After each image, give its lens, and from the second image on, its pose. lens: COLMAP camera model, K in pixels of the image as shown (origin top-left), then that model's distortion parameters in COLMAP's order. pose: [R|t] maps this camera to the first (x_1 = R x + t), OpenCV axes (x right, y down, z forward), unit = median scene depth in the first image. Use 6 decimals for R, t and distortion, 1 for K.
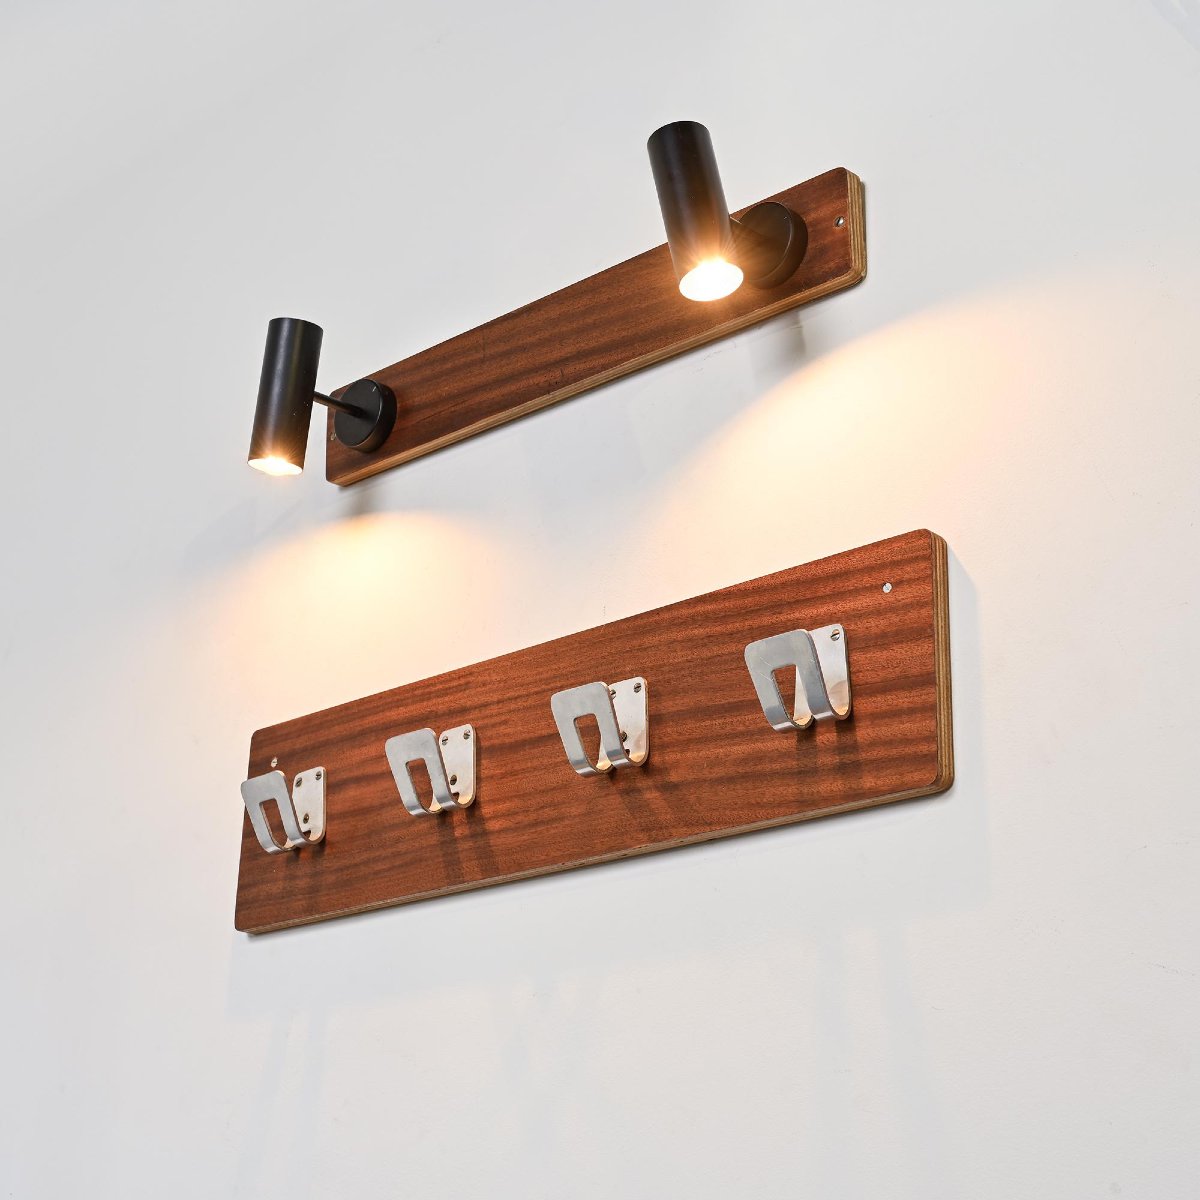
lens RADIAL K [[2113.6, 0, 598.8], [0, 2113.6, 602.5], [0, 0, 1]] dist [0.046897, 0.000000]
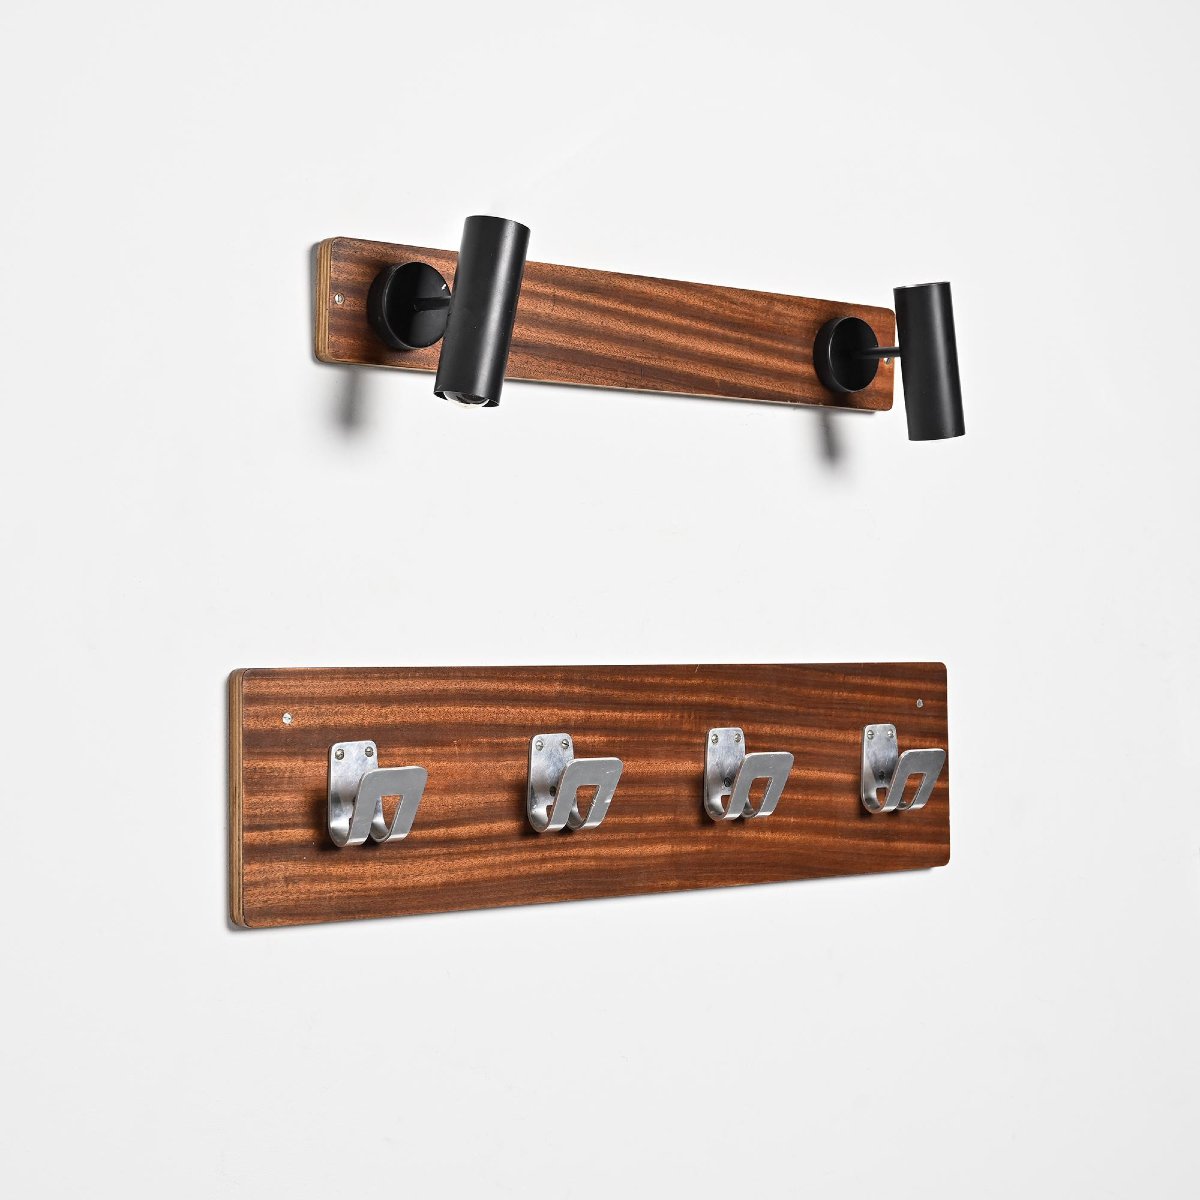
lens RADIAL K [[2393.3, 0, 600.3], [0, 2393.3, 593.4], [0, 0, 1]] dist [0.055074, 0.000000]
pose [[0.129867, 0.001894, 0.991530, -1.209212], [-0.347698, 0.936585, 0.043752, -0.059004], [-0.928569, -0.350435, 0.122290, 0.917773]]
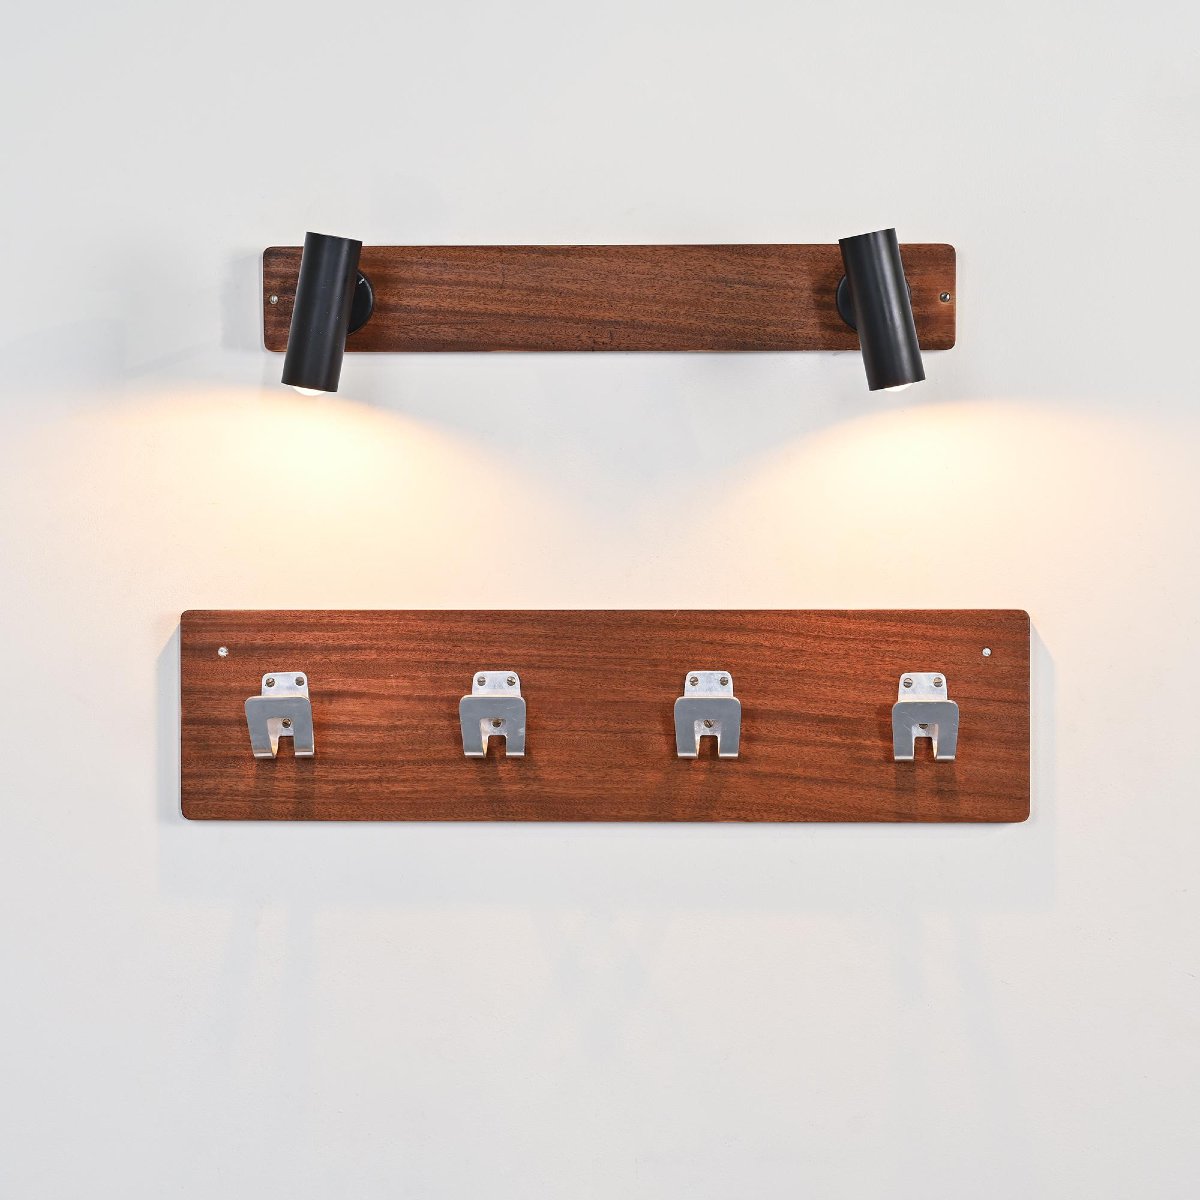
lens RADIAL K [[3402.6, 0, 599.0], [0, 3402.6, 606.8], [0, 0, 1]] dist [0.007254, 0.000000]
pose [[0.775887, -0.039330, 0.629645, -1.170677], [-0.208379, 0.926062, 0.314623, -0.552325], [-0.595464, -0.375317, 0.710324, -0.254188]]
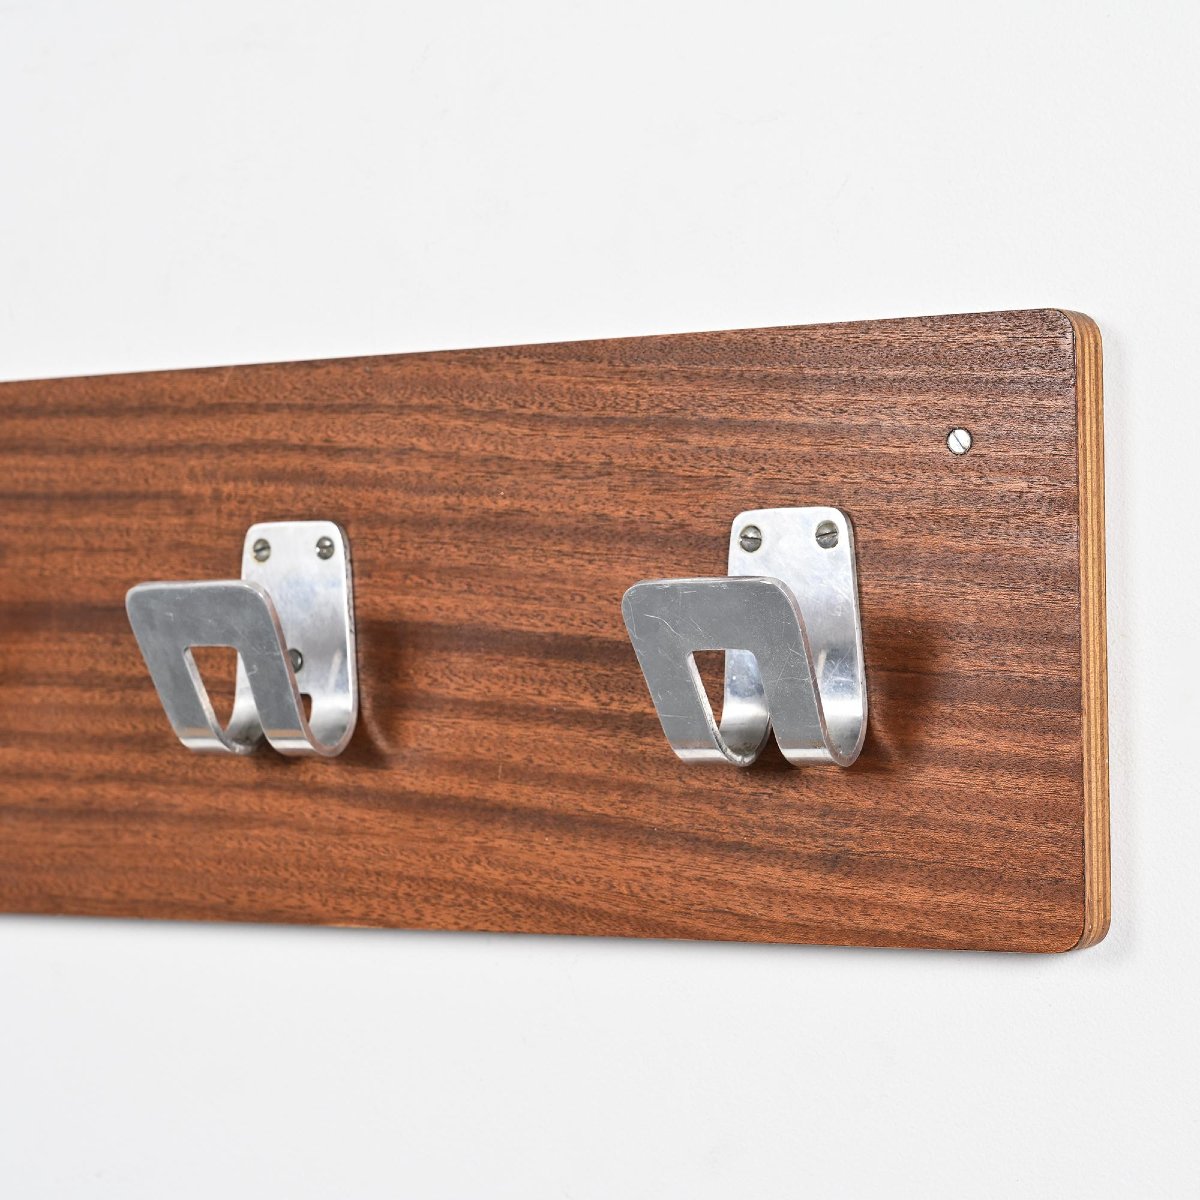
lens RADIAL K [[3402.6, 0, 605.5], [0, 3402.6, 592.9], [0, 0, 1]] dist [0.007254, 0.000000]
pose [[0.982717, -0.043812, 0.179853, -0.049232], [-0.023643, 0.933924, 0.356689, -0.194443], [-0.183596, -0.354777, 0.916748, 0.343611]]
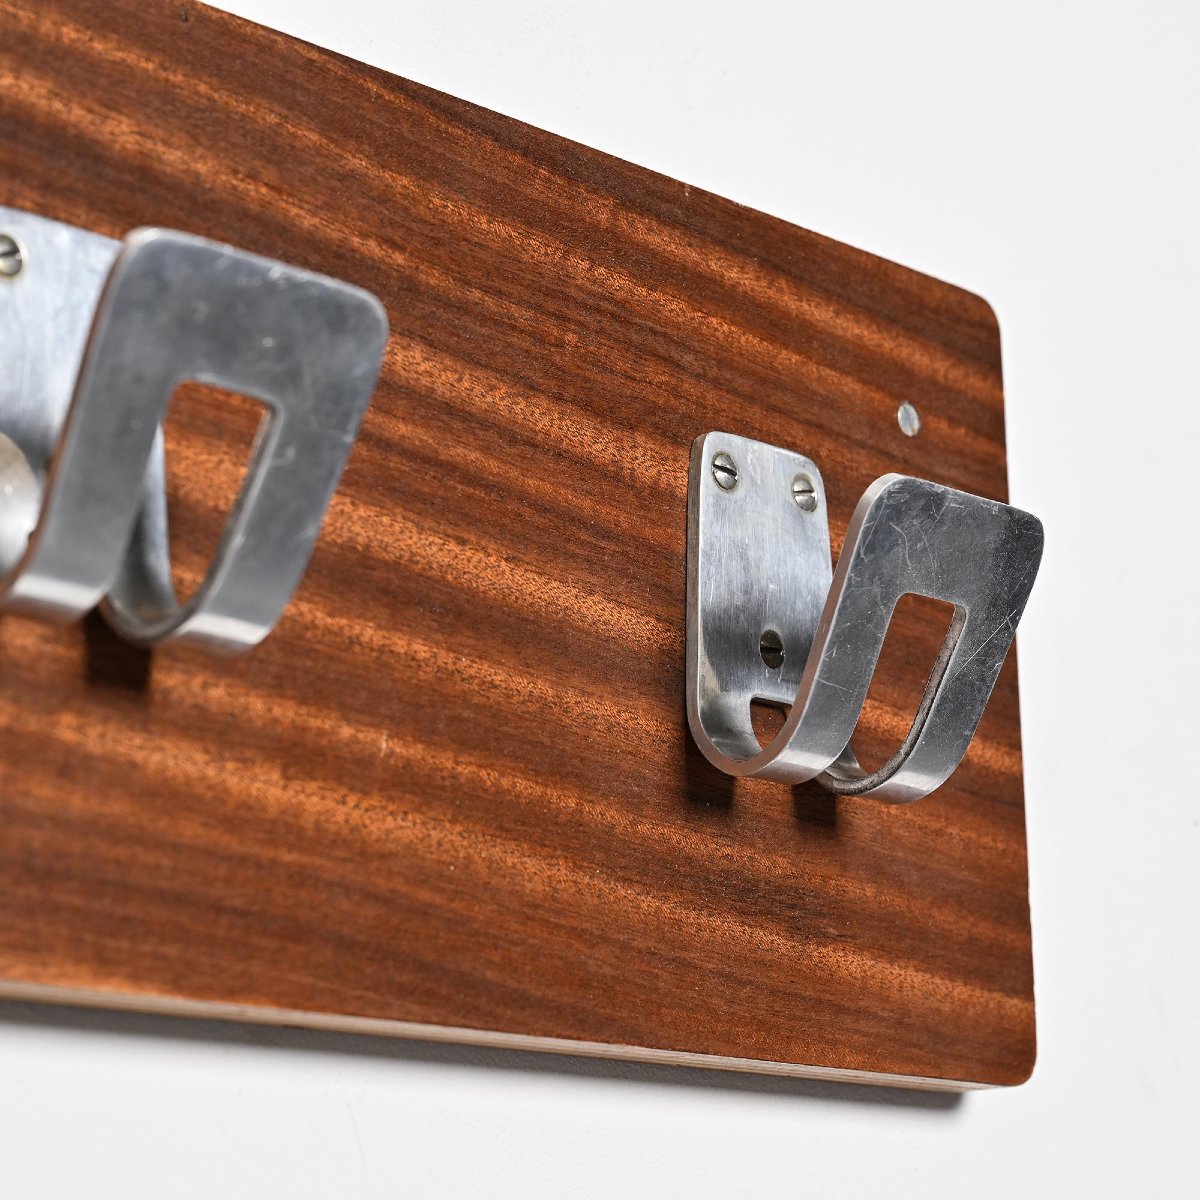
lens RADIAL K [[3402.6, 0, 596.2], [0, 3402.6, 607.4], [0, 0, 1]] dist [0.007254, 0.000000]
pose [[0.009894, 0.215564, 0.976440, -0.330759], [-0.347564, 0.916345, -0.198775, 0.126058], [-0.937604, -0.337409, 0.083988, 0.886769]]
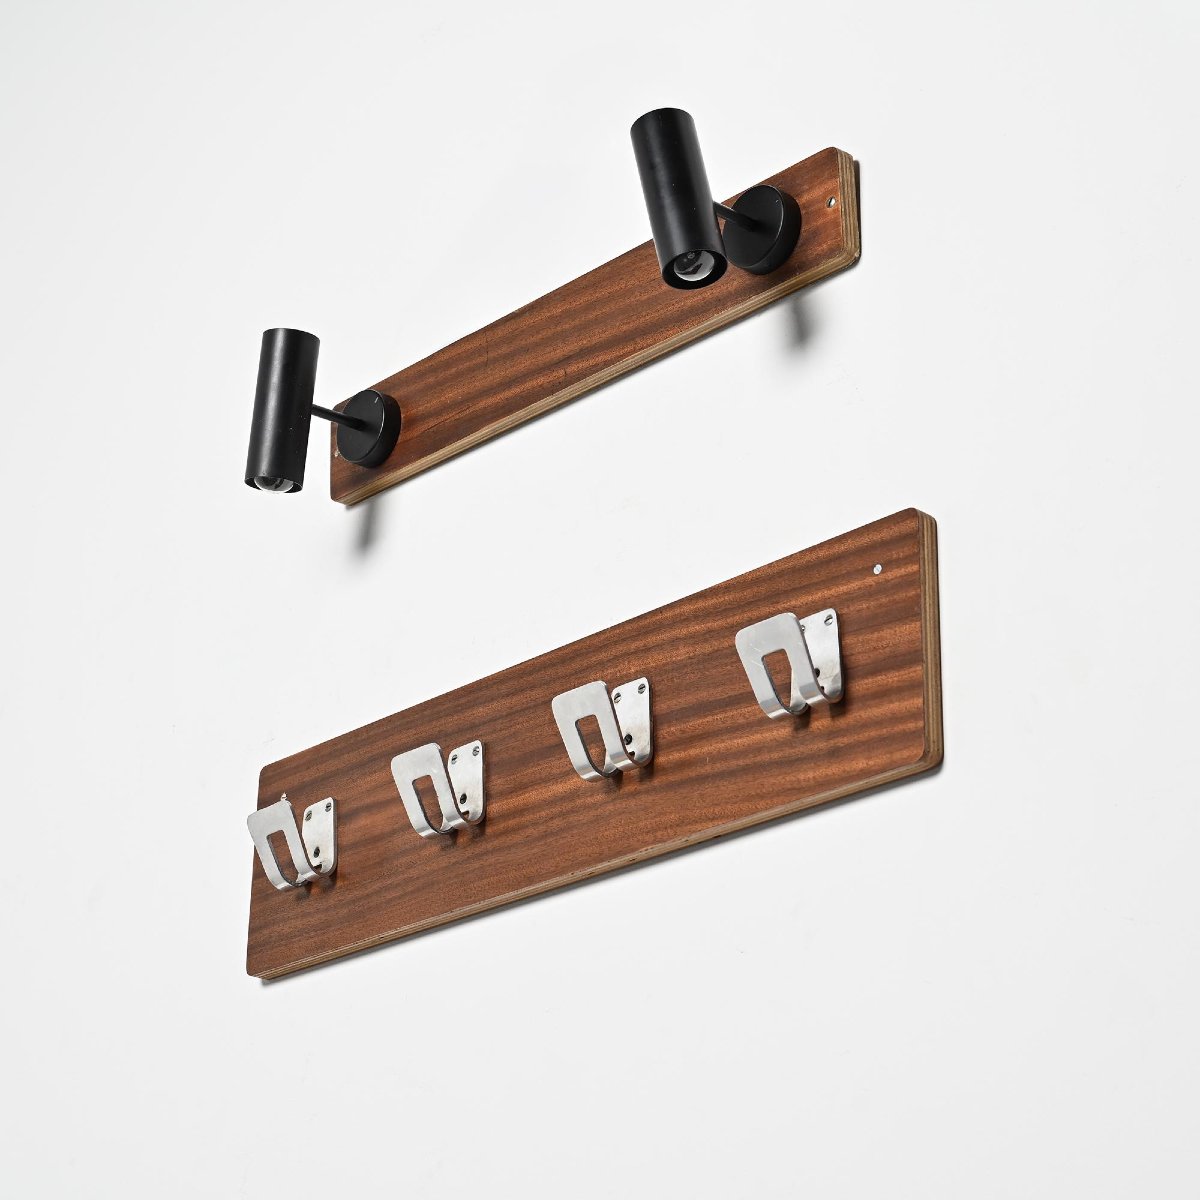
lens RADIAL K [[2797.9, 0, 598.6], [0, 2797.9, 593.8], [0, 0, 1]] dist [0.056821, 0.000000]
pose [[0.997410, -0.038907, -0.060492, 0.076130], [0.036392, 0.998449, -0.042136, 0.049043], [0.062038, 0.039825, 0.997279, -0.277667]]
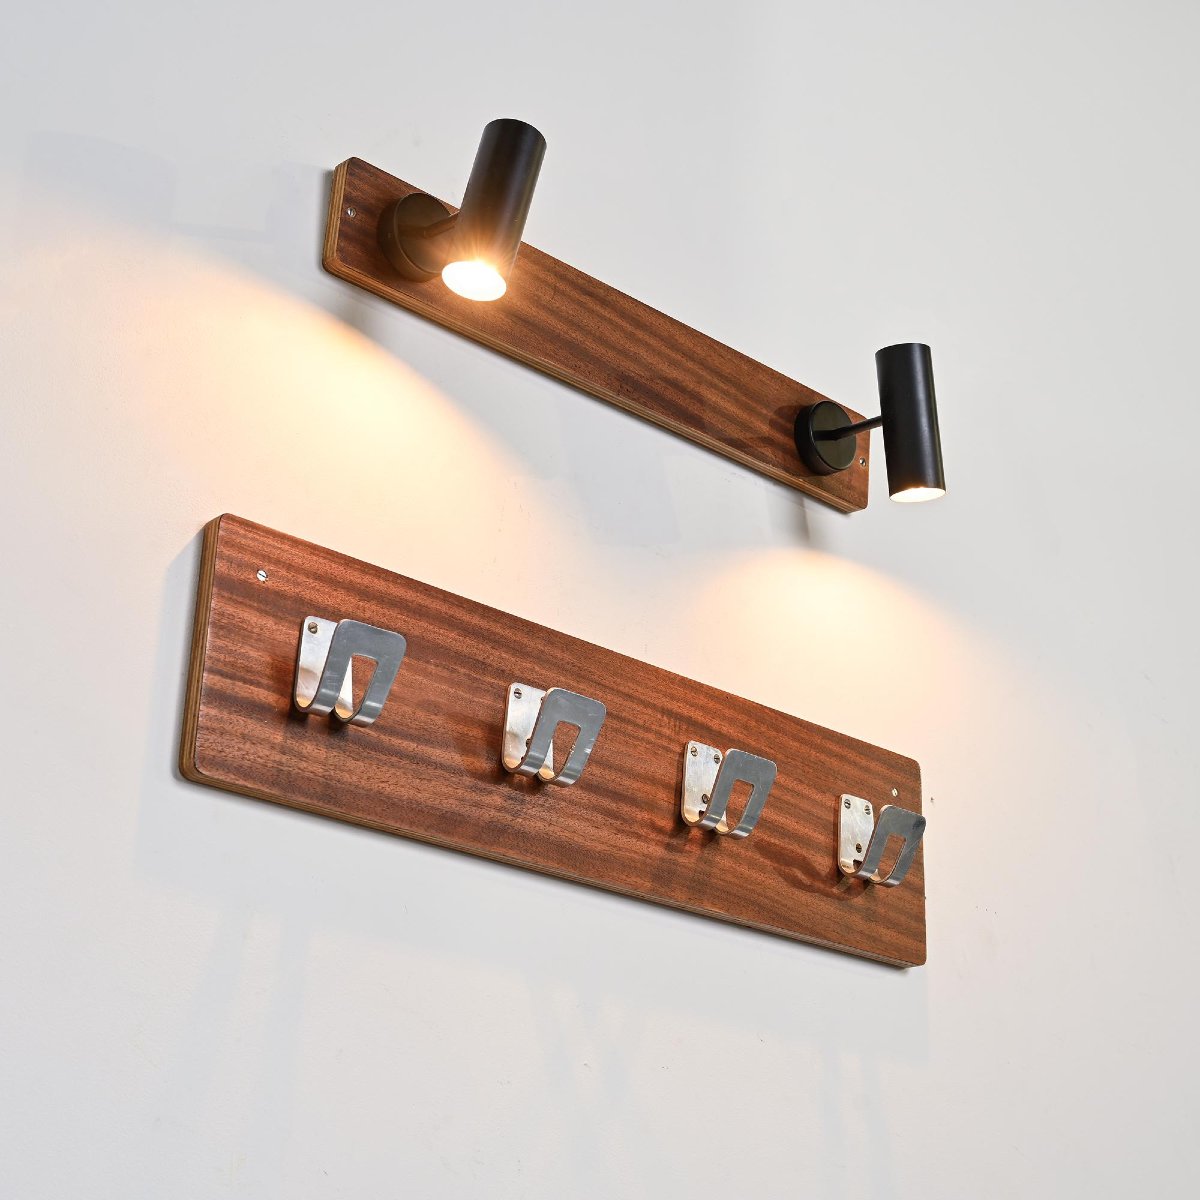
lens RADIAL K [[2113.6, 0, 598.5], [0, 2113.6, 602.9], [0, 0, 1]] dist [0.046897, 0.000000]
pose [[0.073518, 0.350660, 0.933613, -0.983922], [-0.388569, 0.872238, -0.297009, 0.304193], [-0.918482, -0.340937, 0.200381, 0.847719]]
